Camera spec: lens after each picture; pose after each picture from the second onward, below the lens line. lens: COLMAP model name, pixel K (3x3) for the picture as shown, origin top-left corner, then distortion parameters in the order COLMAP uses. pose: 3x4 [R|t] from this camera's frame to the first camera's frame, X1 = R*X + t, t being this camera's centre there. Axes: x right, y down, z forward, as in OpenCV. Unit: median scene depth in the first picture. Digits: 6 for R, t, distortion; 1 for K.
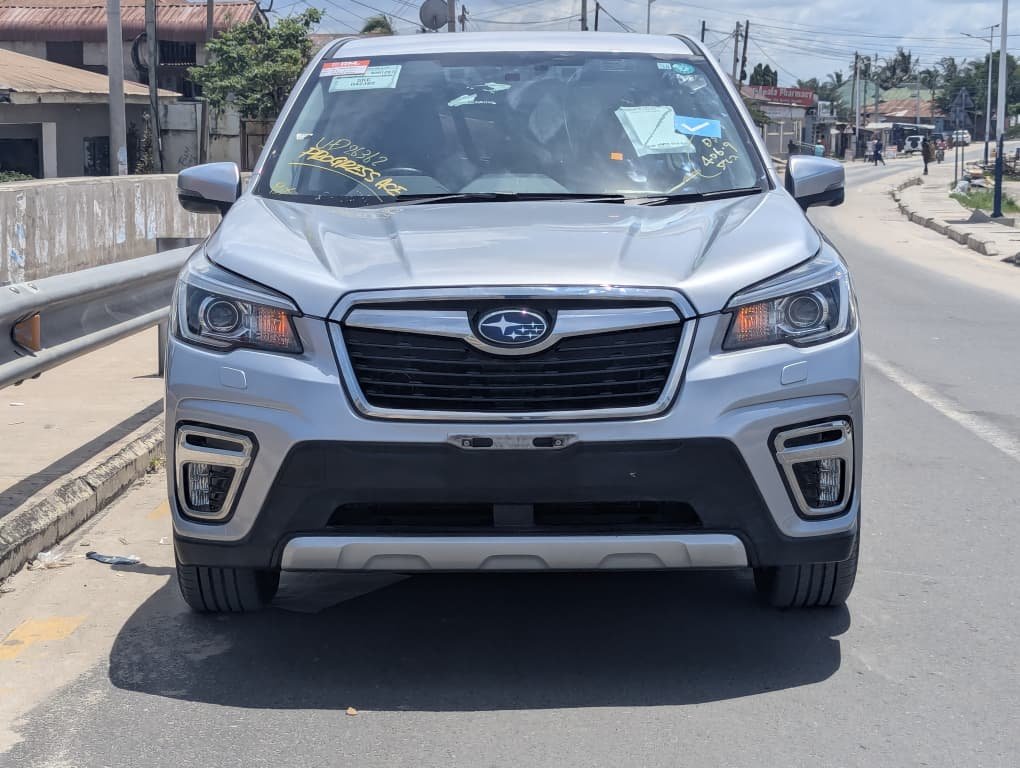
lens RADIAL K [[2105.3, 0, 510.0], [0, 2105.3, 384.0], [0, 0, 1]] dist [0.201563, -0.356207]
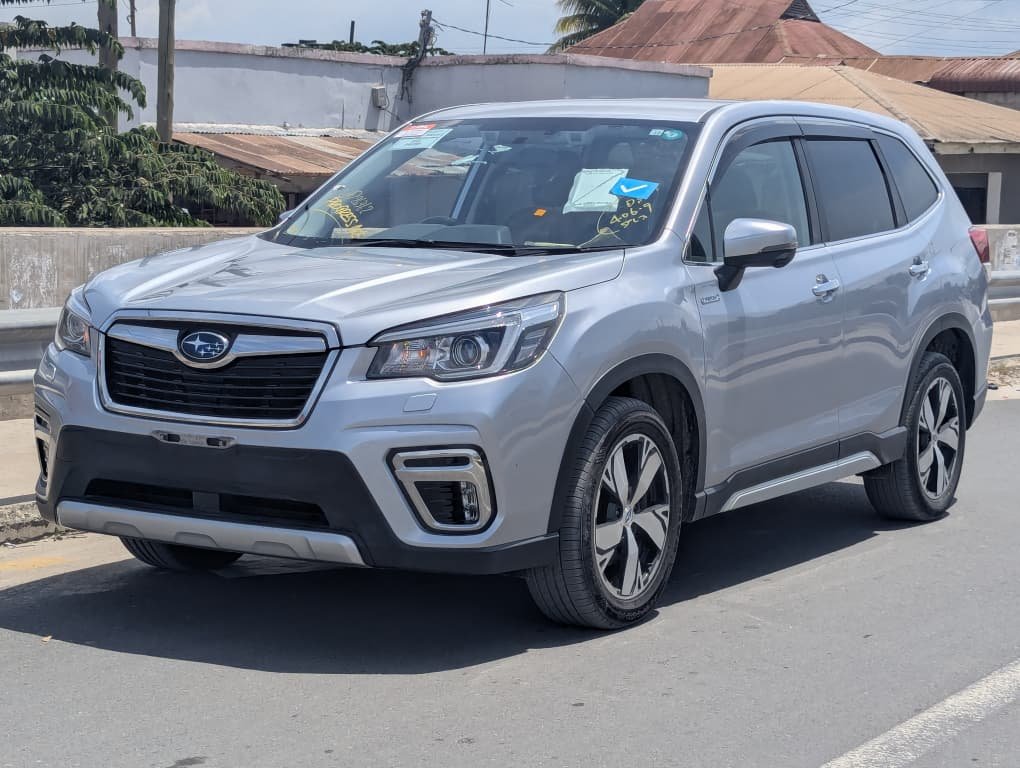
lens RADIAL K [[2105.3, 0, 510.0], [0, 2105.3, 384.0], [0, 0, 1]] dist [0.201563, -0.356207]
pose [[0.863956, 0.073510, -0.498172, 0.756577], [-0.084384, 0.996433, 0.000689, -0.020527], [0.496446, 0.041443, 0.867078, 0.030981]]
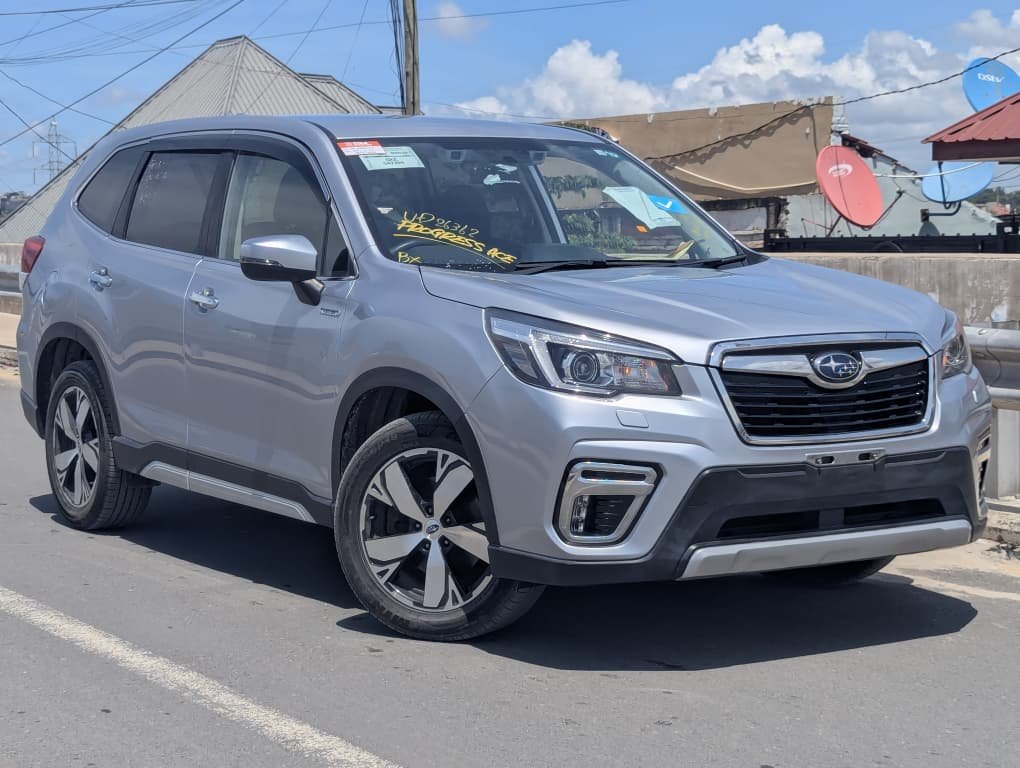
lens RADIAL K [[2105.3, 0, 510.0], [0, 2105.3, 384.0], [0, 0, 1]] dist [0.201563, -0.356207]
pose [[0.828726, -0.037017, 0.558429, -0.852274], [0.054857, 0.998378, -0.015230, -0.007961], [-0.556960, 0.043255, 0.829412, 0.069269]]
